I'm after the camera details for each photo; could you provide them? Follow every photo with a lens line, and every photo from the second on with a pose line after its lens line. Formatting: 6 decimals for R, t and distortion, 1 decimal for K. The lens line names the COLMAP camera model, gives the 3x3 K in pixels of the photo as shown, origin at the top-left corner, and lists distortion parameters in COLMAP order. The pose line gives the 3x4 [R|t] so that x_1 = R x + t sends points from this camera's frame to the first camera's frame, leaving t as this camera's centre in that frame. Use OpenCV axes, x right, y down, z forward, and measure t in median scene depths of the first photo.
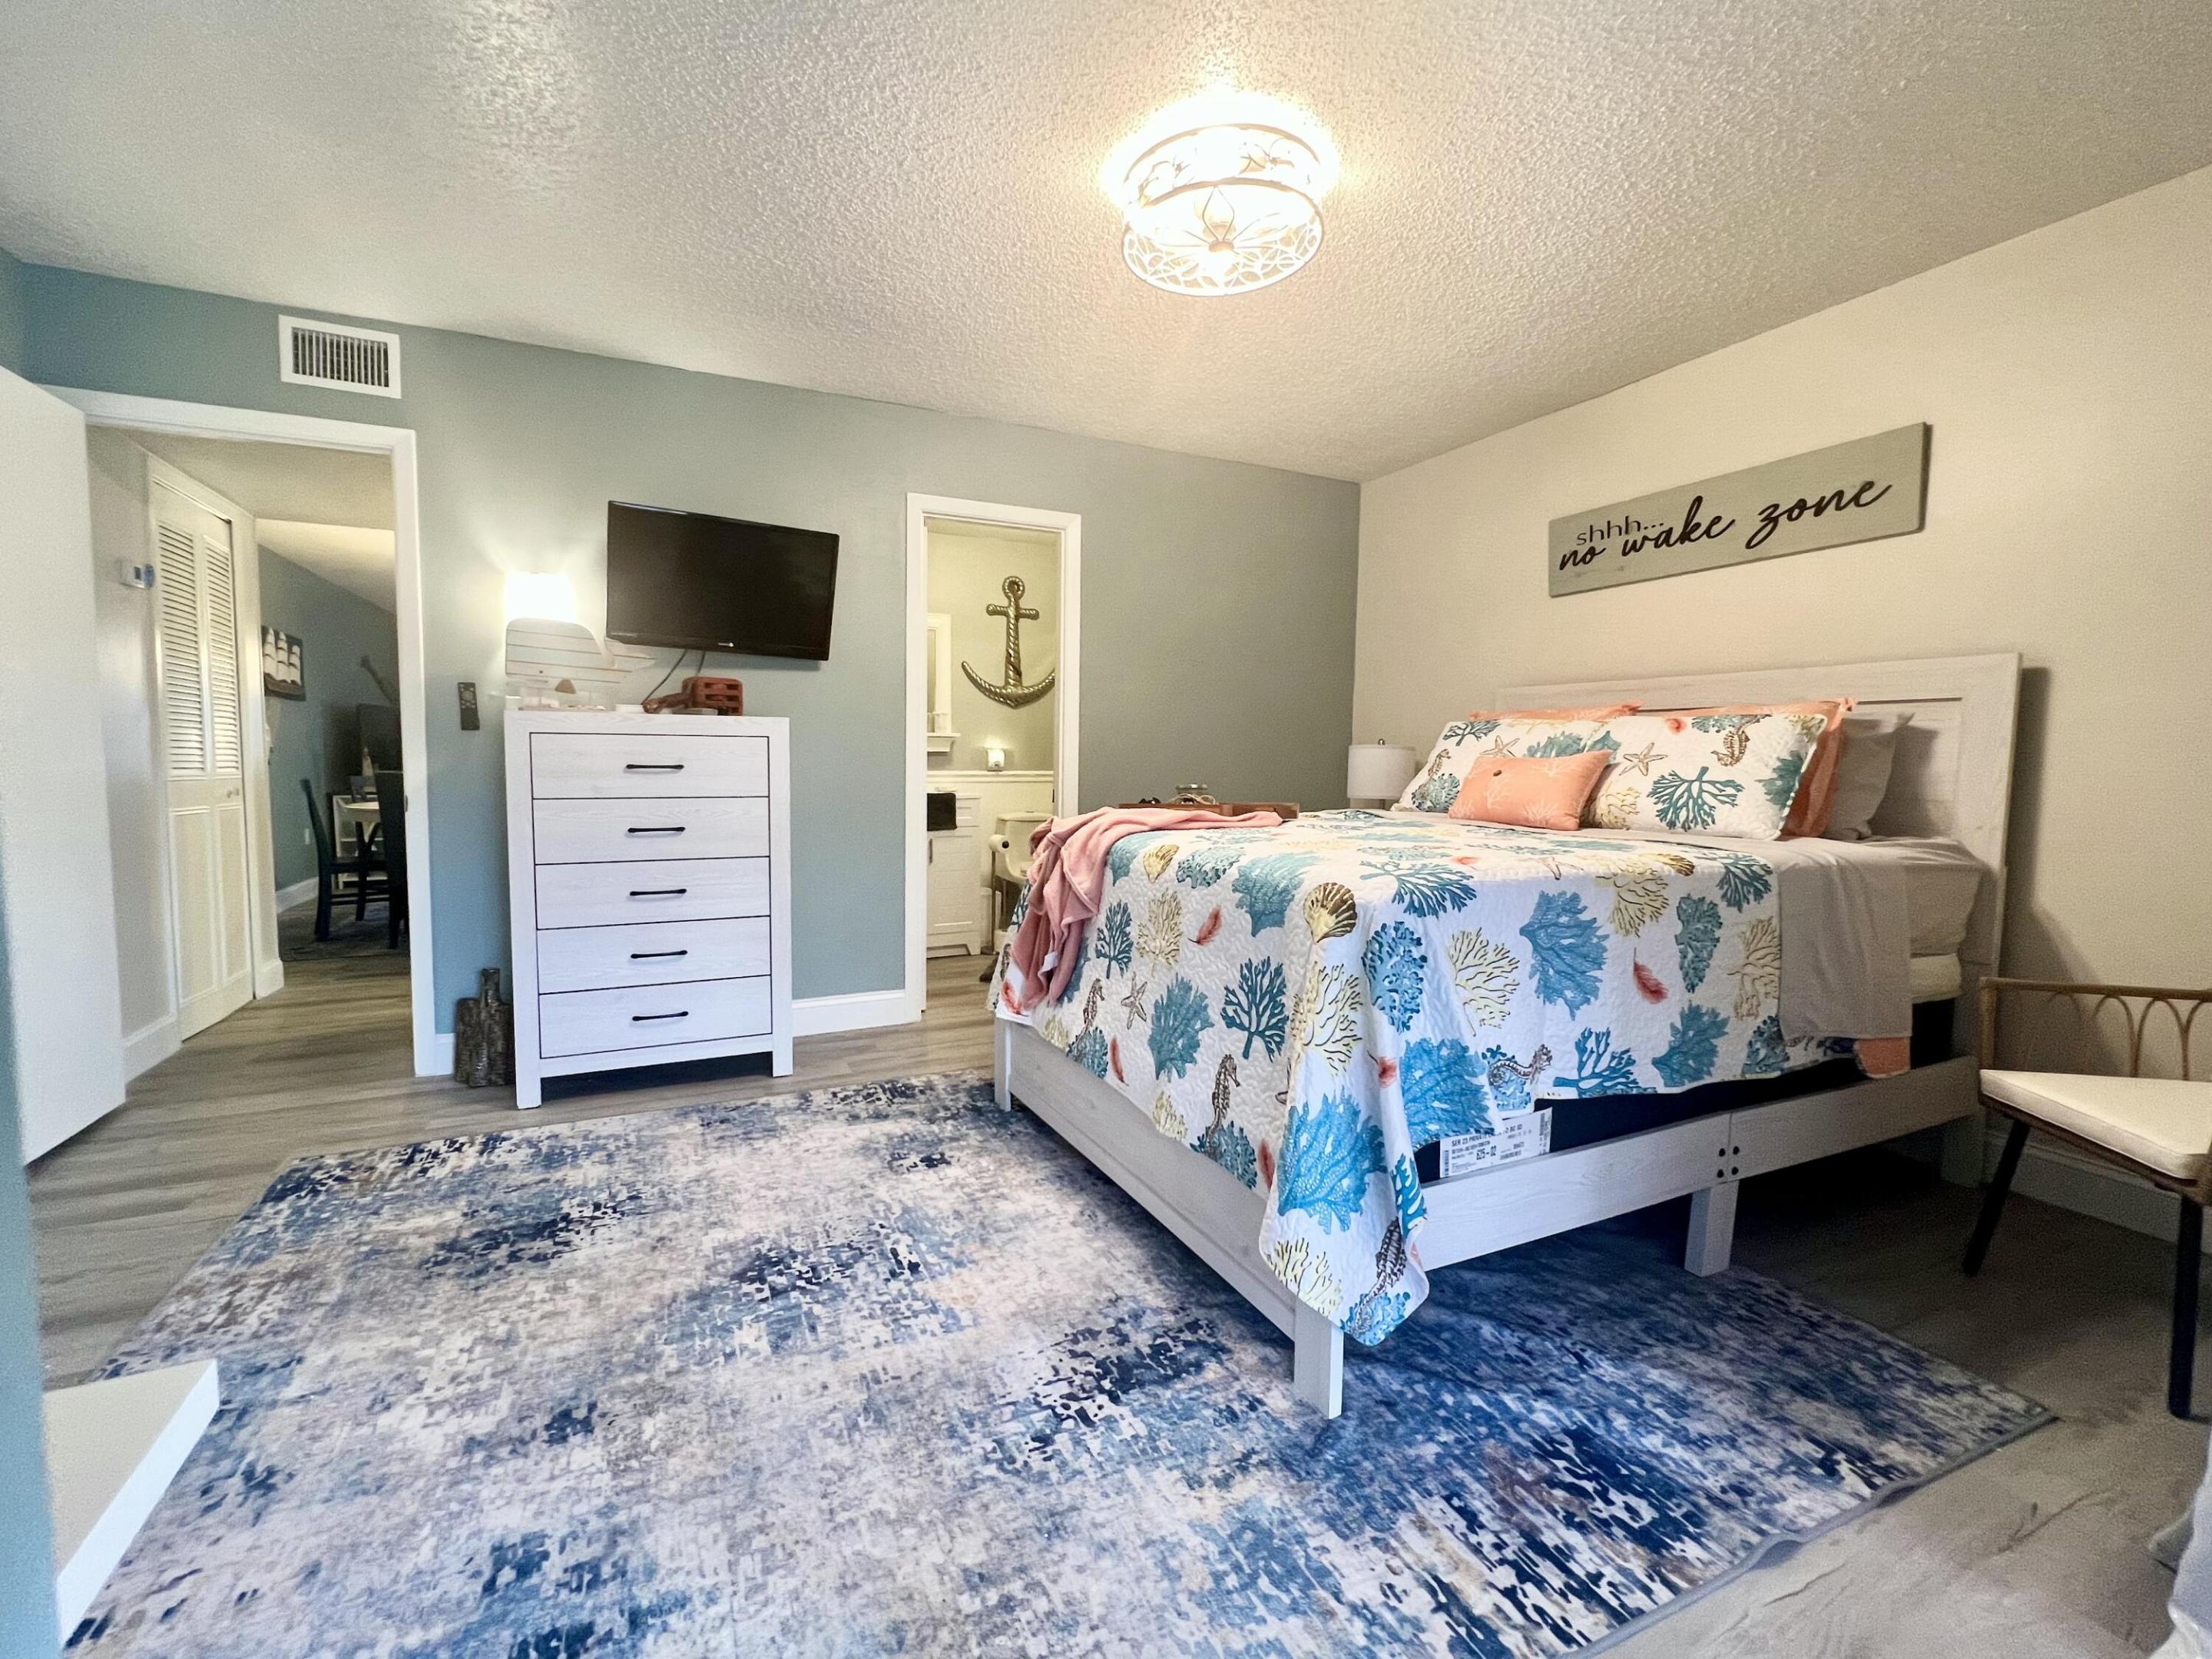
lens RADIAL K [[960.4, 0, 1103.1], [0, 960.4, 824.3], [0, 0, 1]] dist [-0.003572, 0.001031]
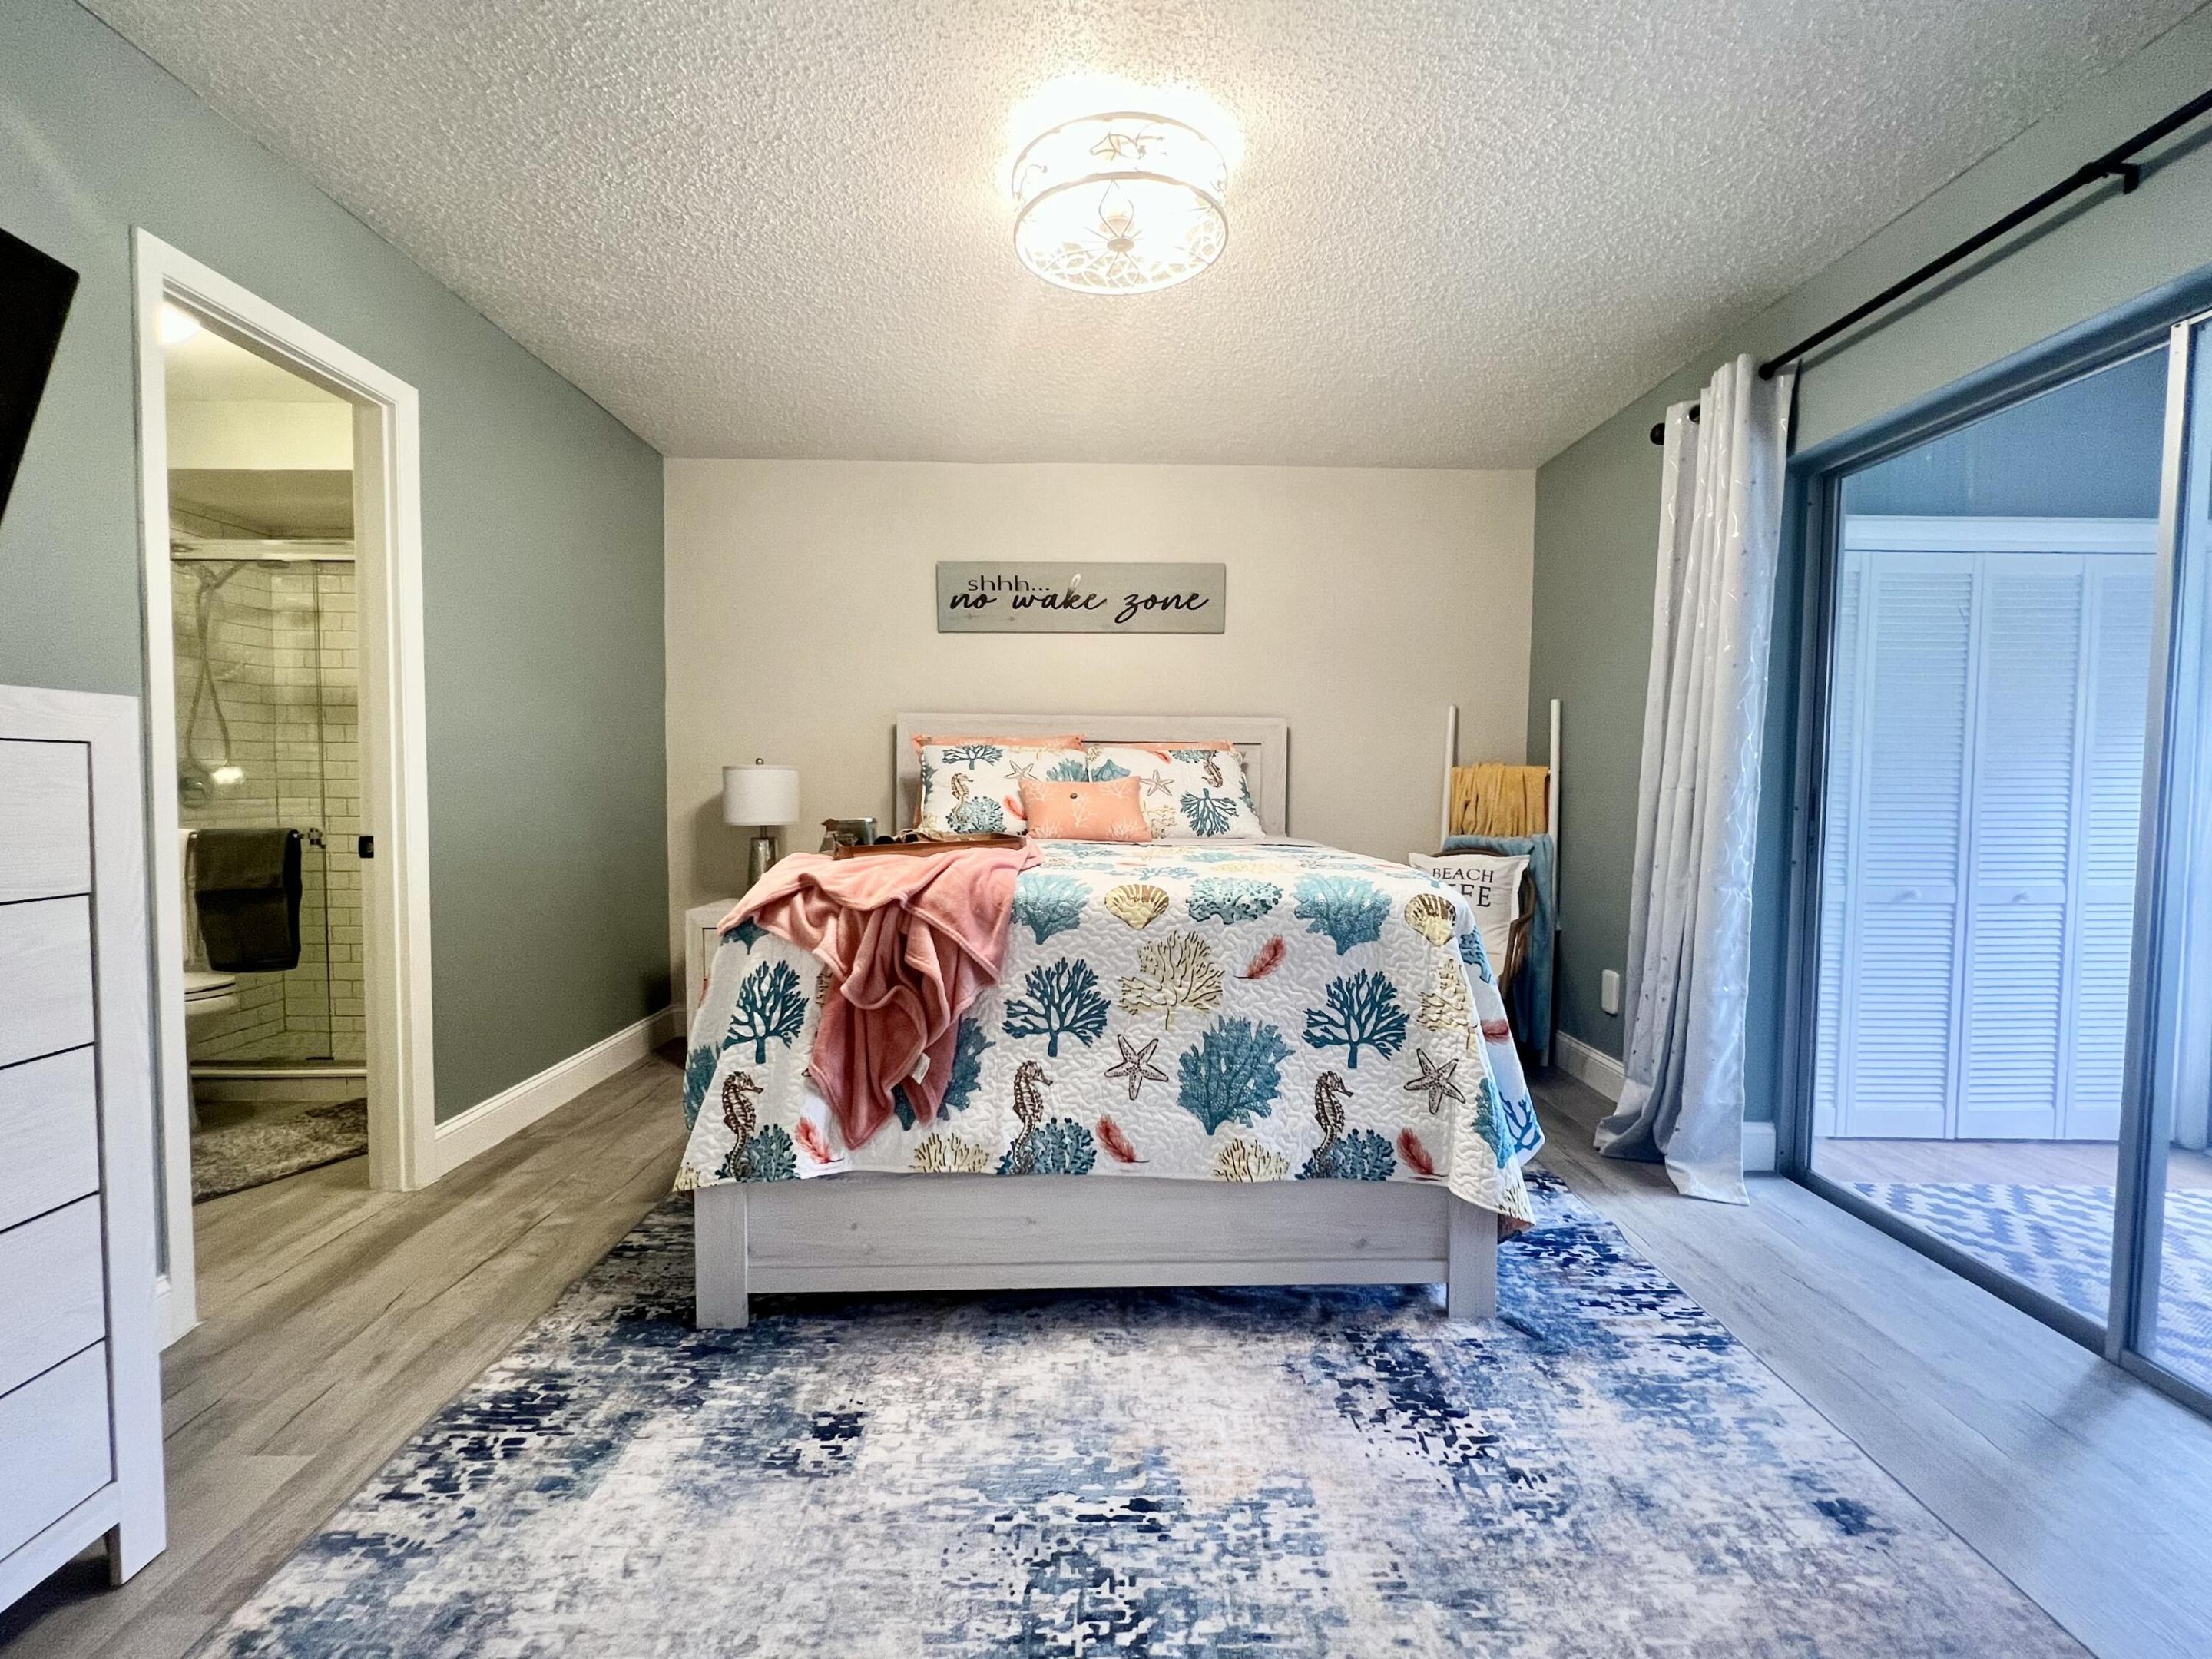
lens RADIAL K [[960.4, 0, 1106.3], [0, 960.4, 827.3], [0, 0, 1]] dist [-0.003572, 0.001031]
pose [[0.410891, -0.051261, 0.910242, -0.822434], [0.059025, 0.997819, 0.029549, -0.066100], [-0.909772, 0.041585, 0.413021, 0.697642]]
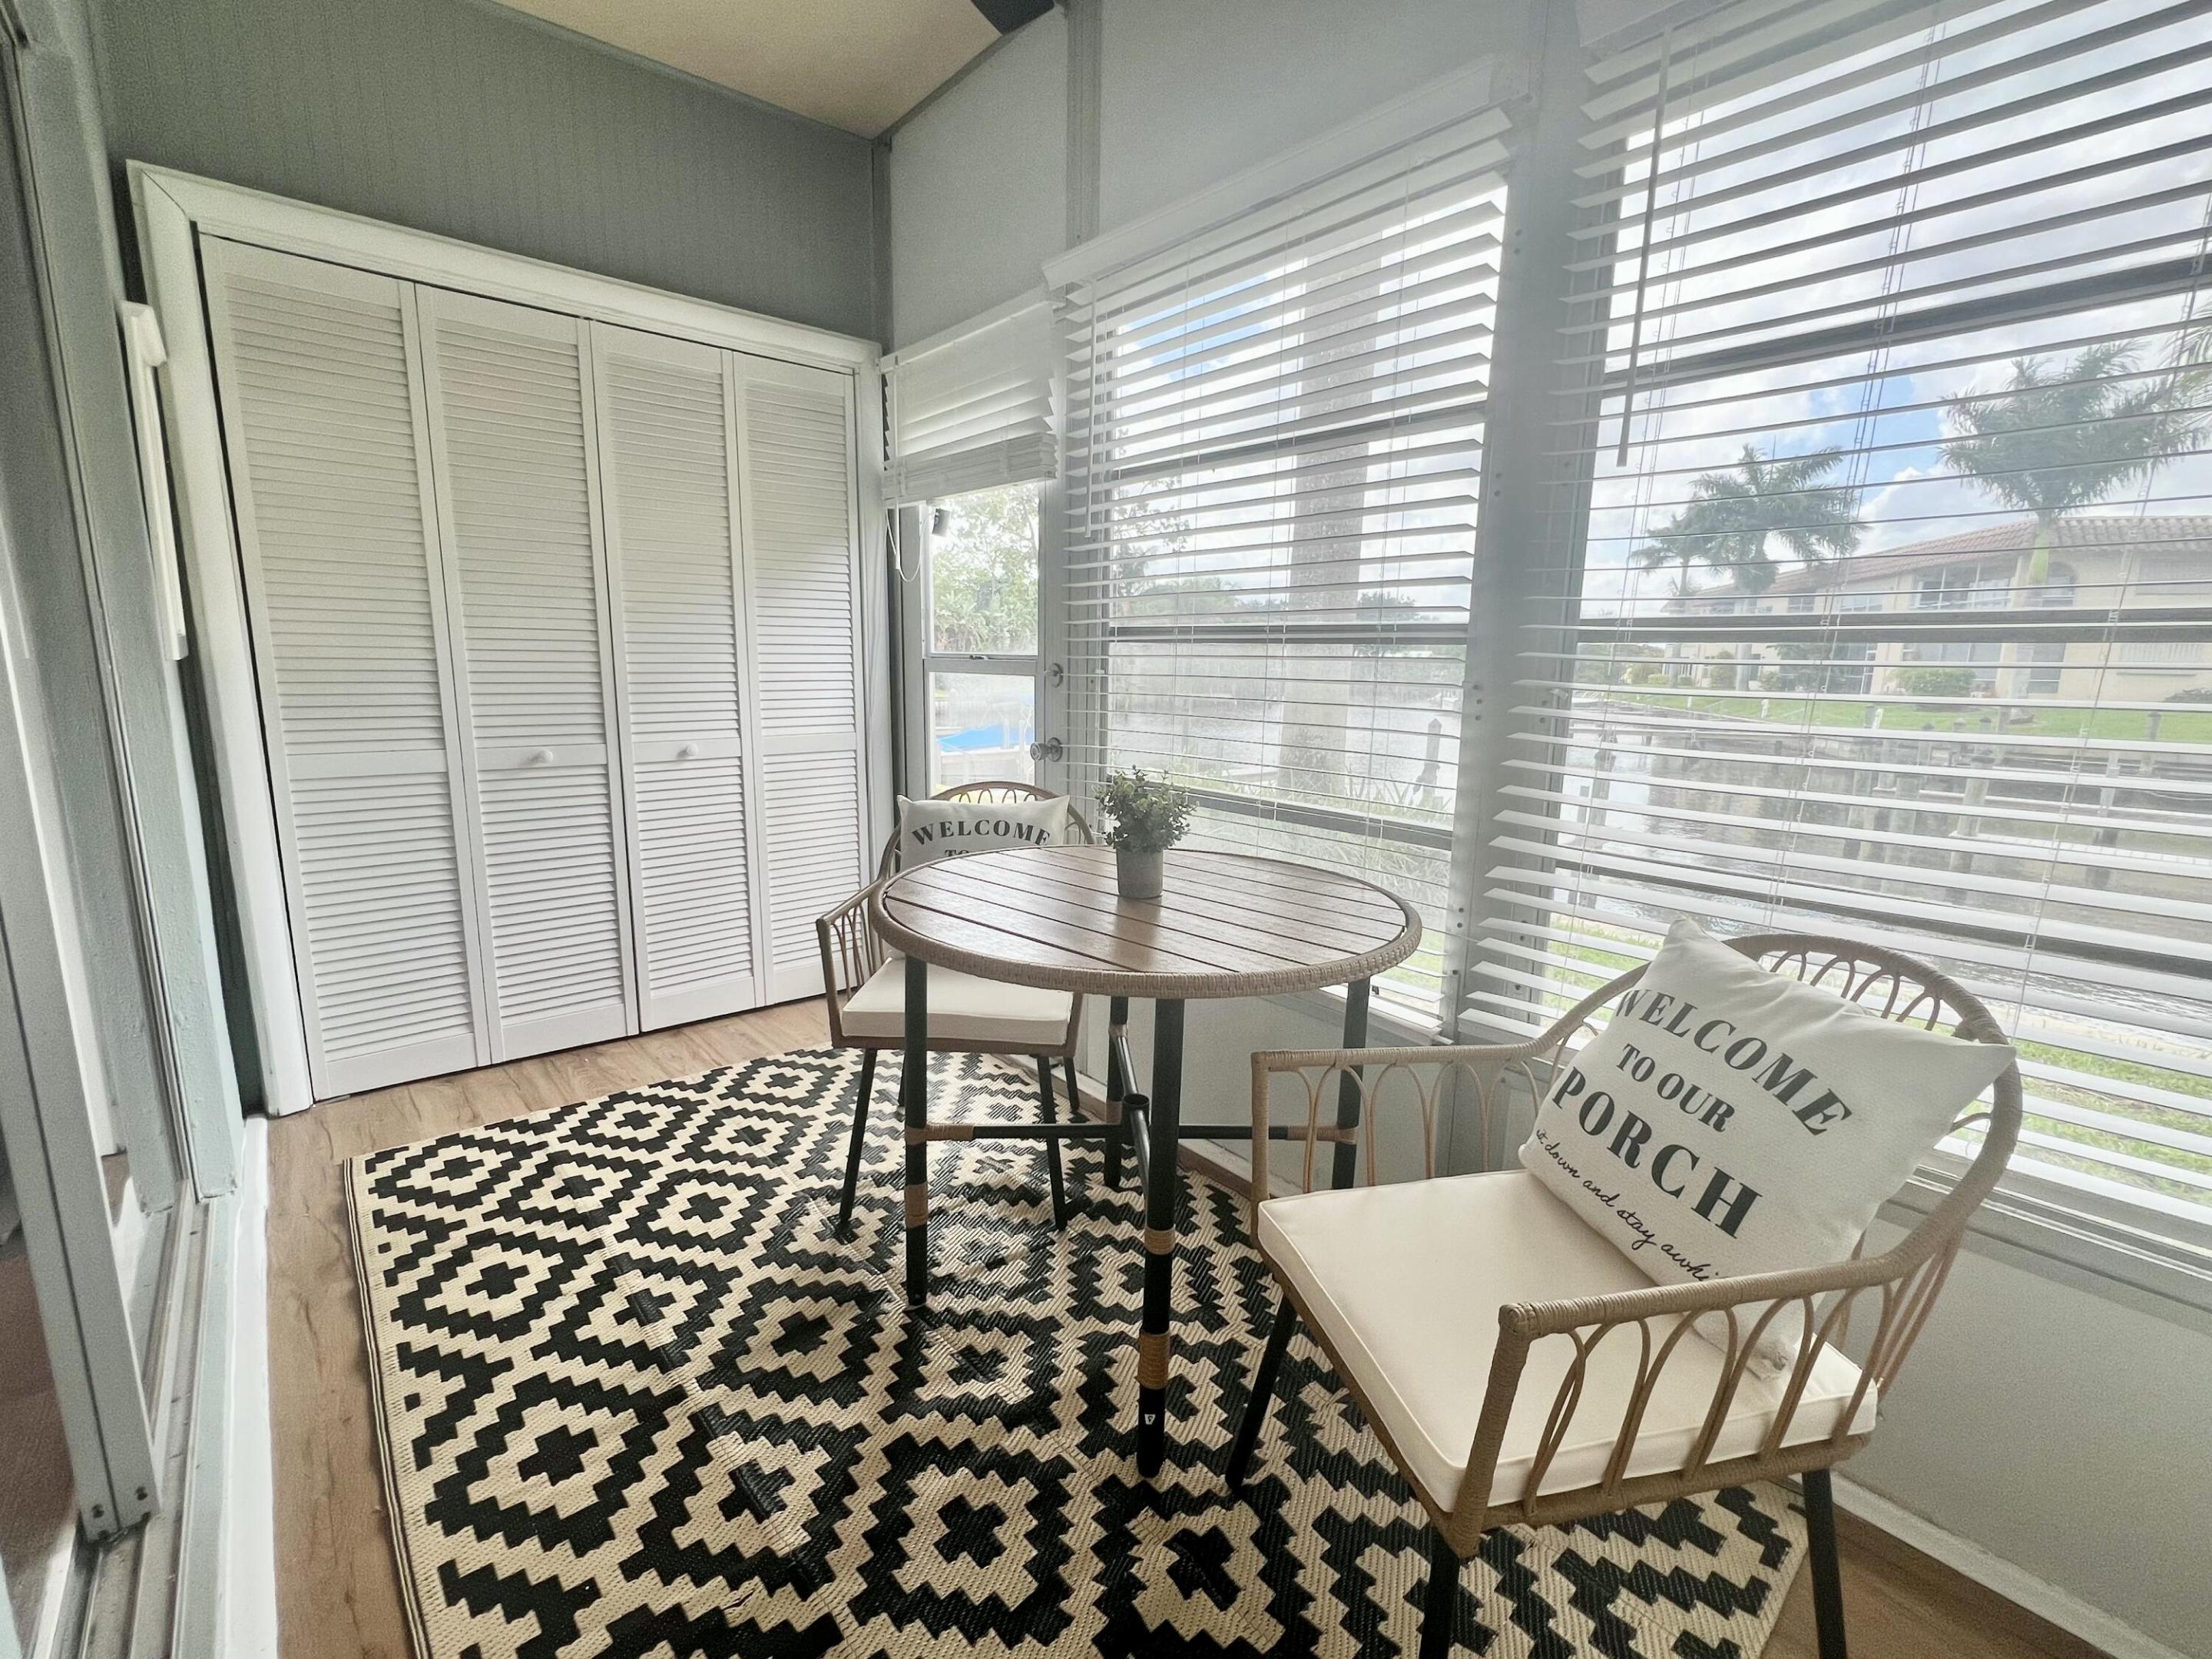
lens RADIAL K [[960.4, 0, 1104.1], [0, 960.4, 824.2], [0, 0, 1]] dist [-0.003572, 0.001031]
pose [[-0.275001, -0.176616, 0.945083, -0.256617], [0.045942, 0.979446, 0.196406, 0.042994], [-0.960346, 0.097431, -0.261235, -0.227919]]
